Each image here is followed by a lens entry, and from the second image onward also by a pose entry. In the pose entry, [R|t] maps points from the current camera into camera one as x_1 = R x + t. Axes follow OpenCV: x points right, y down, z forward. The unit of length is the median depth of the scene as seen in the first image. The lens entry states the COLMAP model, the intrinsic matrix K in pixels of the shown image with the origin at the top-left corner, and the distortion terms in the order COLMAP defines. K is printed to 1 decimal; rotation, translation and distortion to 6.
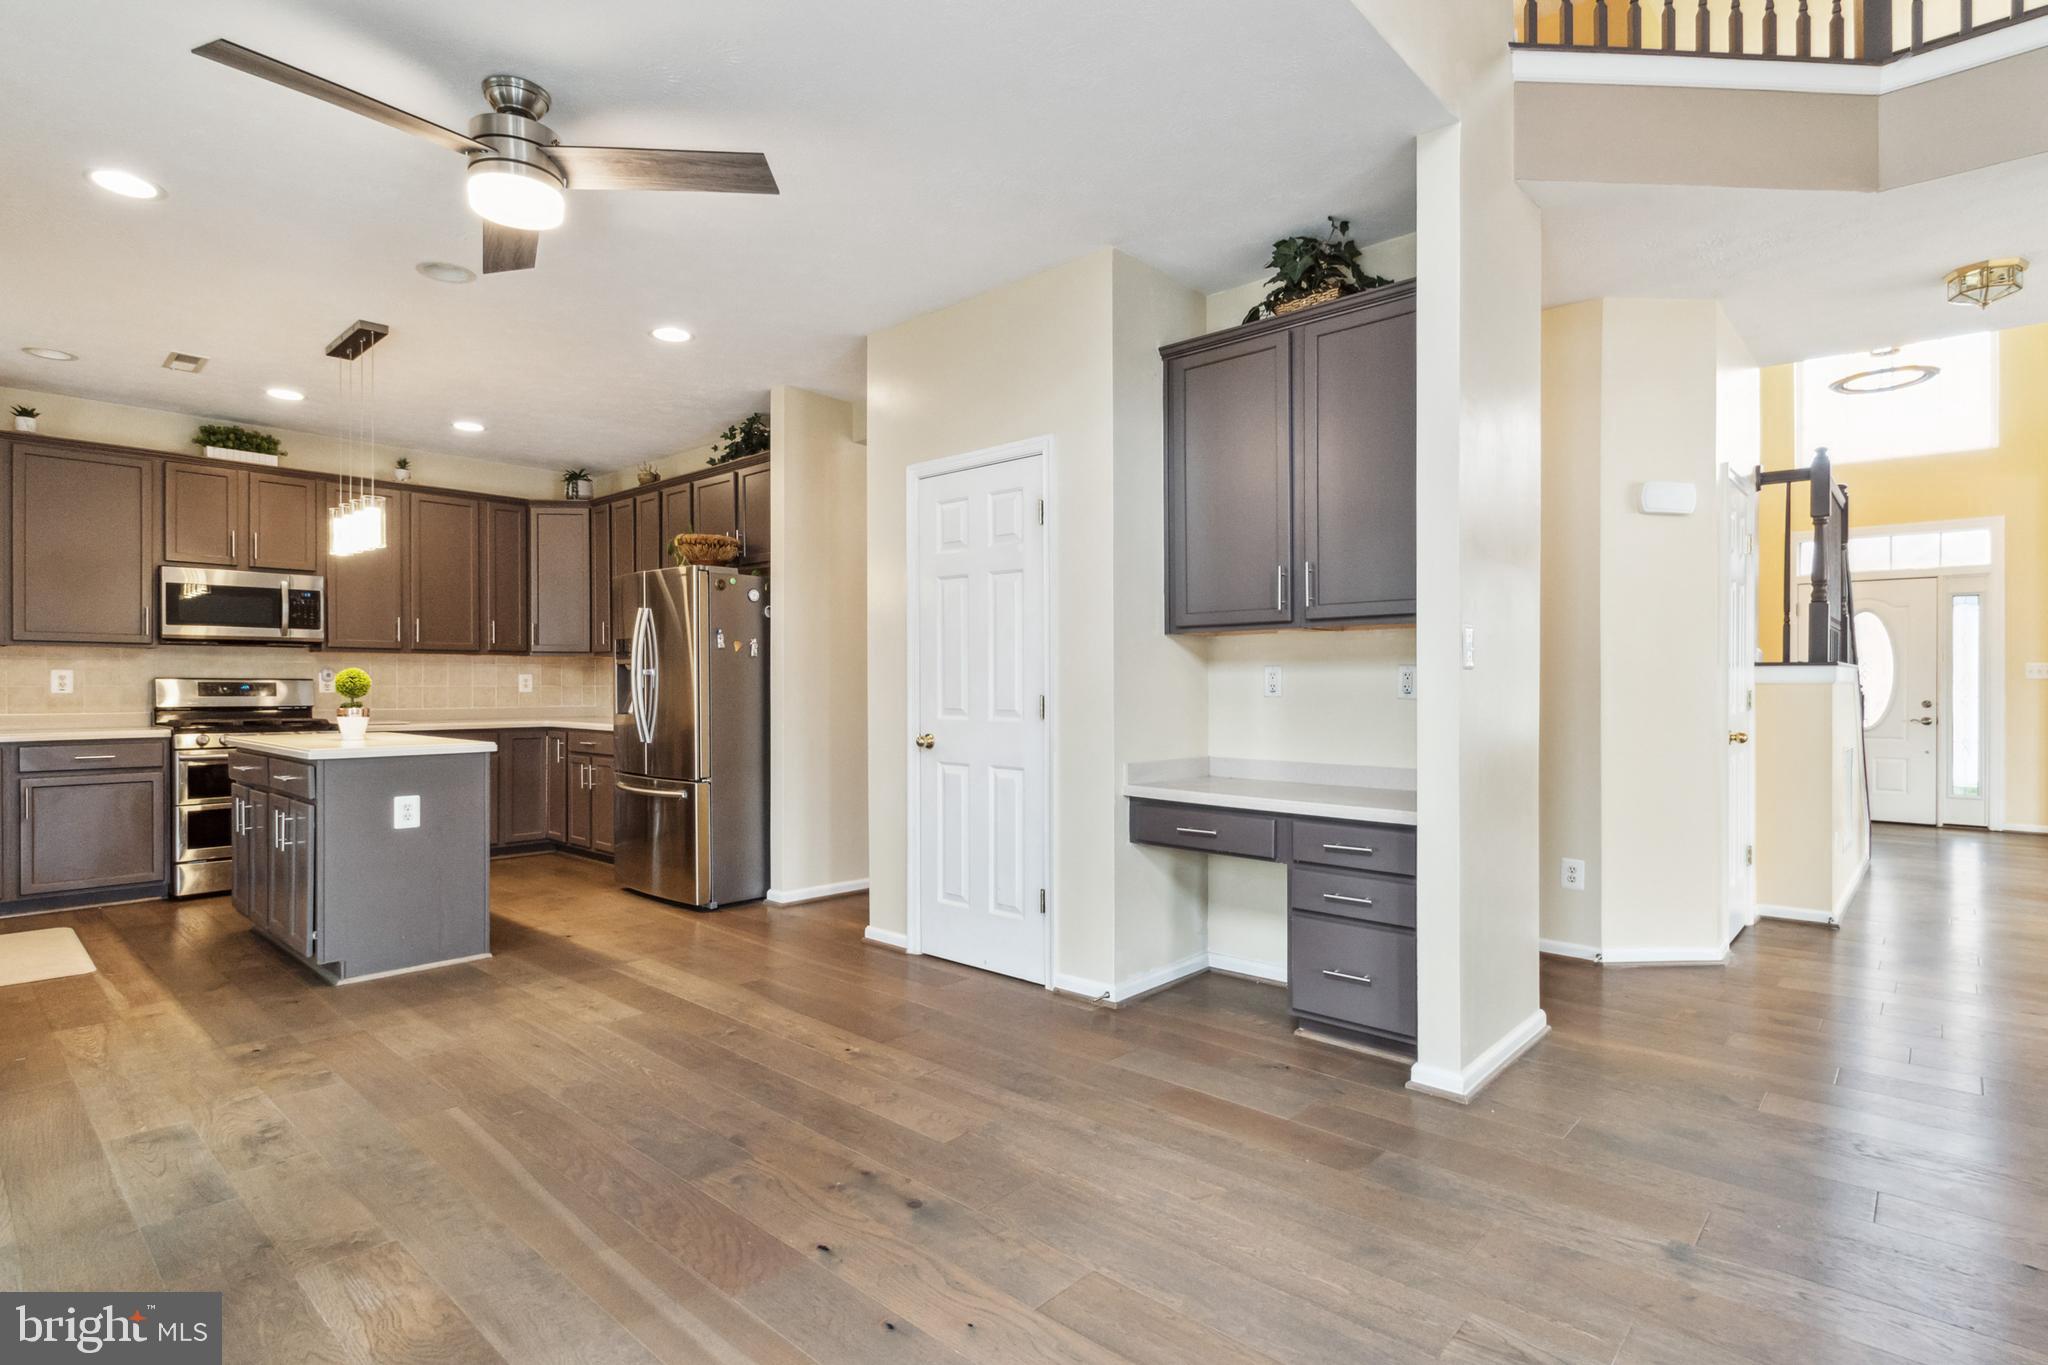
lens RADIAL K [[1013.4, 0, 1032.5], [0, 1013.4, 692.3], [0, 0, 1]] dist [0.013321, -0.012843]
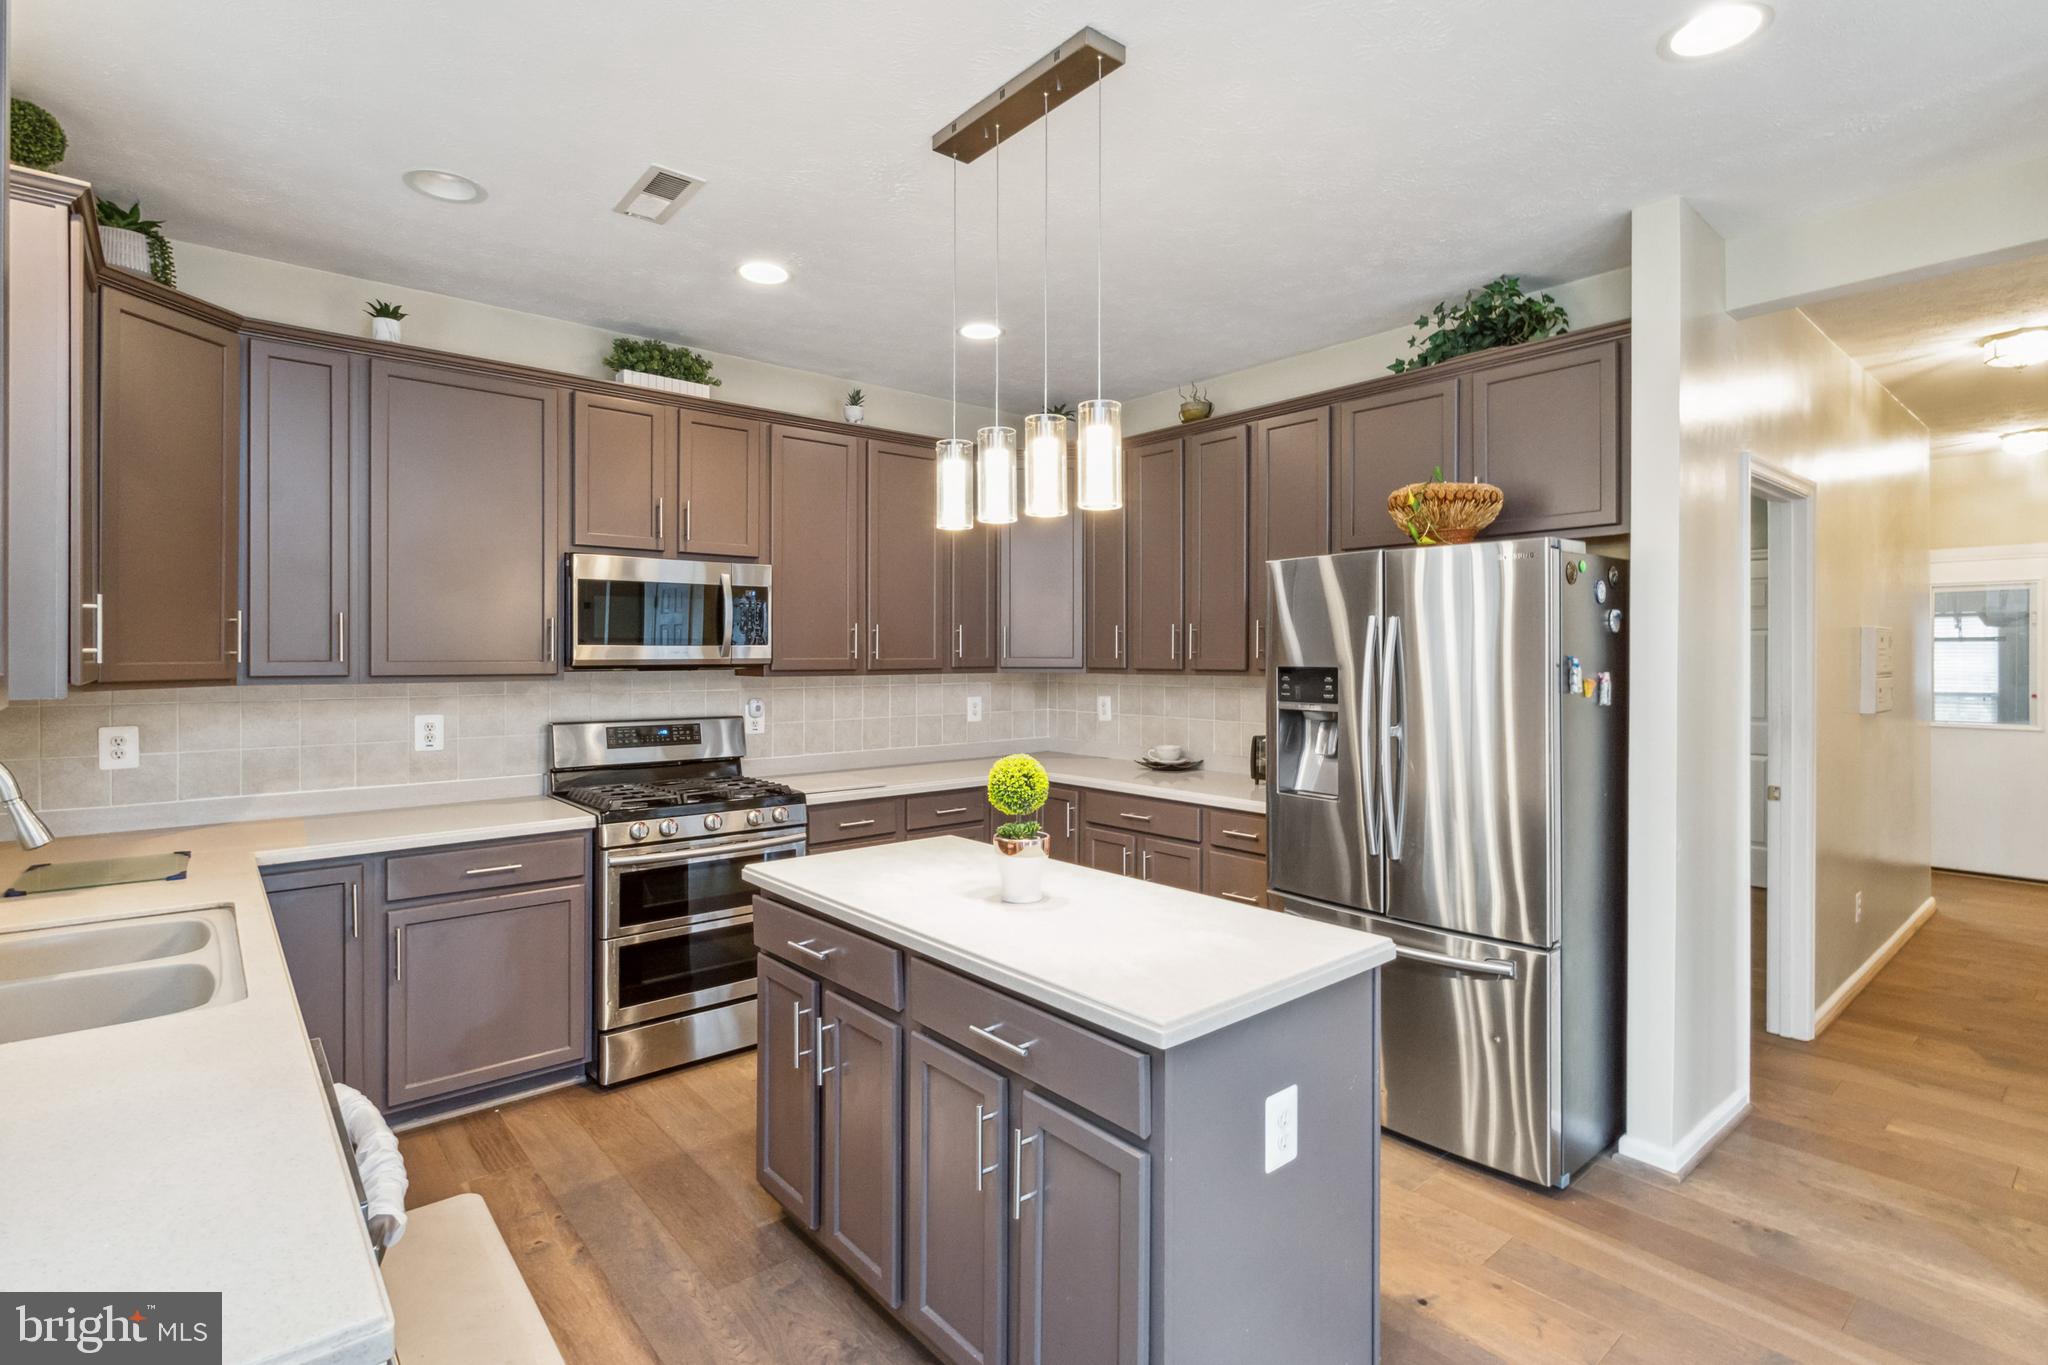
lens RADIAL K [[974.3, 0, 1025.5], [0, 974.3, 656.6], [0, 0, 1]] dist [0.000848, 0.000070]
pose [[0.991253, -0.001185, -0.131972, -0.495258], [0.000468, 0.999985, -0.005468, -0.055875], [0.131976, 0.005358, 0.991238, 0.431191]]
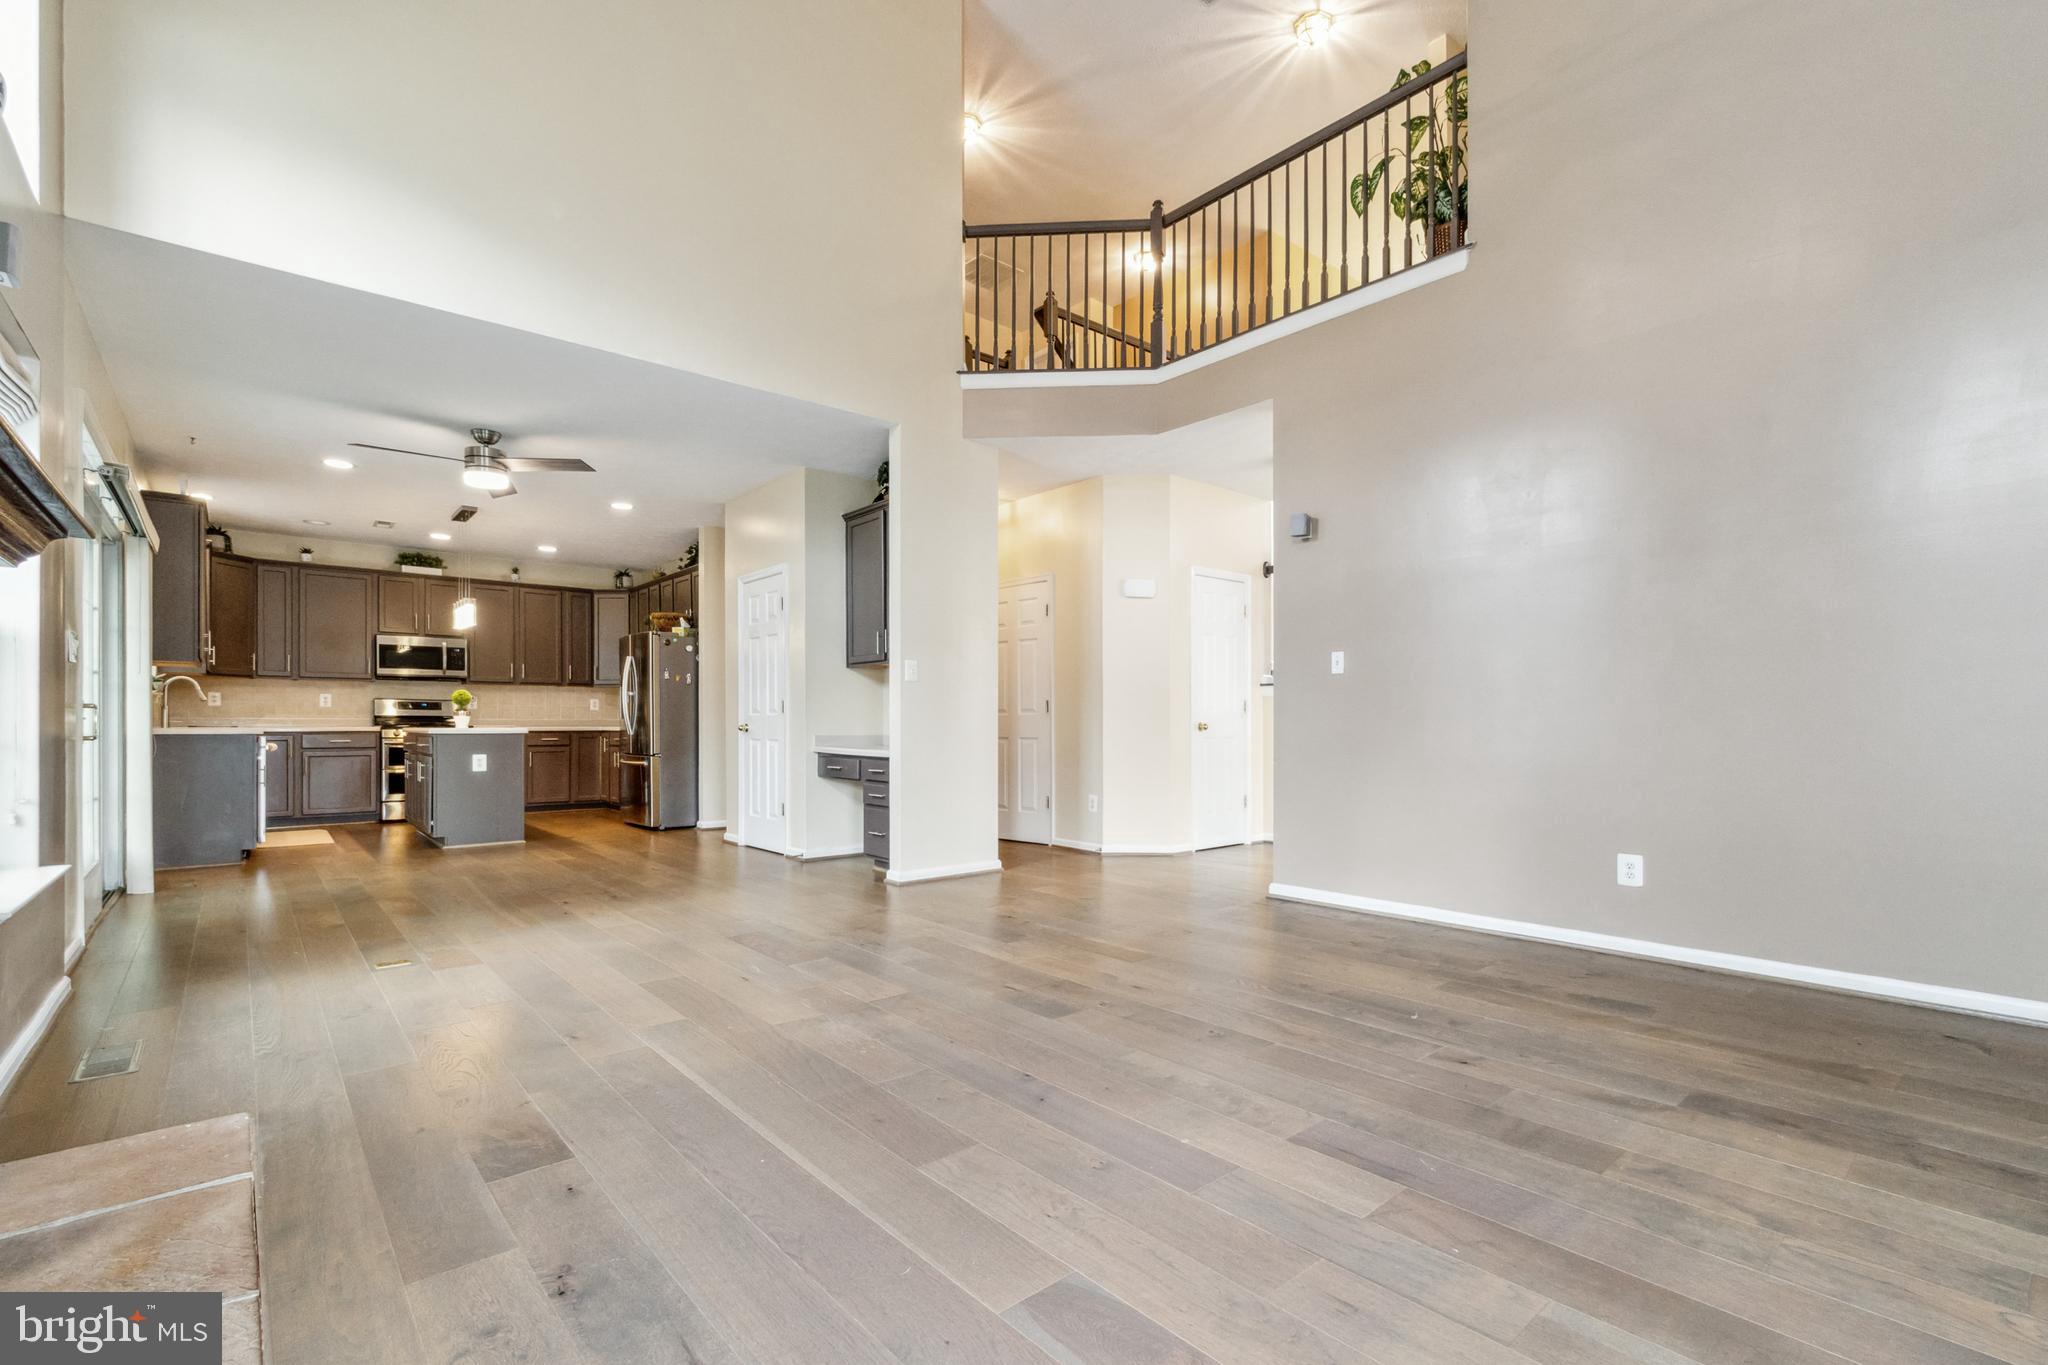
lens RADIAL K [[913.1, 0, 1034.1], [0, 913.1, 728.5], [0, 0, 1]] dist [0.001796, -0.000023]
pose [[0.992184, 0.001184, -0.124775, 0.477021], [-0.001438, 0.999997, -0.001945, 0.040007], [0.124773, 0.002109, 0.992183, -0.435868]]
